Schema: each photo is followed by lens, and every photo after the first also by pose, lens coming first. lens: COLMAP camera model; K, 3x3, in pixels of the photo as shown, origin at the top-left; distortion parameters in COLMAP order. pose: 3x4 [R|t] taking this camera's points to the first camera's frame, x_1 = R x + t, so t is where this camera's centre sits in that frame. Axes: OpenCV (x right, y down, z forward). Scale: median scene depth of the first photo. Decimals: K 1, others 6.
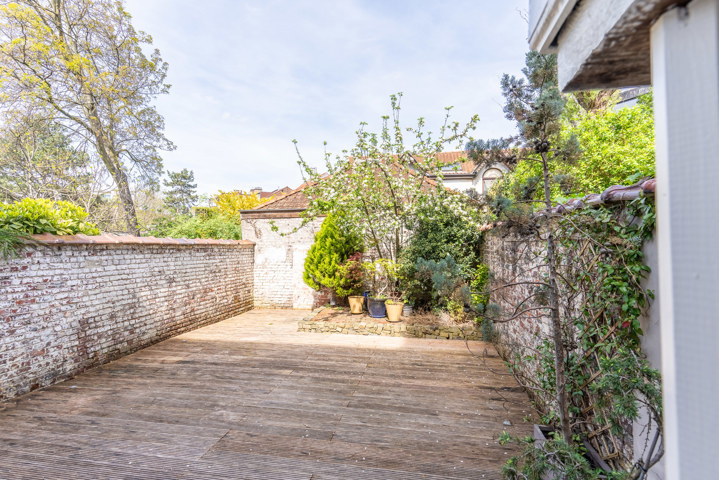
lens RADIAL K [[348.6, 0, 362.0], [0, 348.6, 237.6], [0, 0, 1]] dist [-0.000097, -0.000344]
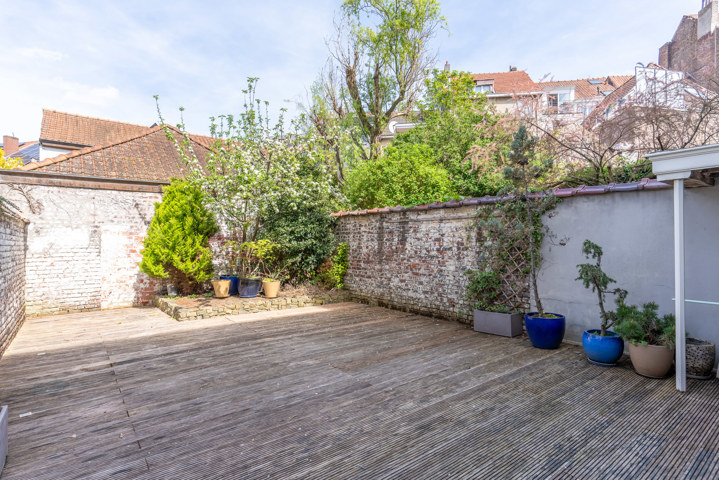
lens RADIAL K [[390.7, 0, 359.6], [0, 390.7, 243.8], [0, 0, 1]] dist [-0.000281, -0.000367]
pose [[0.648256, -0.001705, 0.761420, -0.653724], [-0.014003, 0.999802, 0.014160, 0.056481], [-0.761294, -0.019841, 0.648104, 0.029503]]
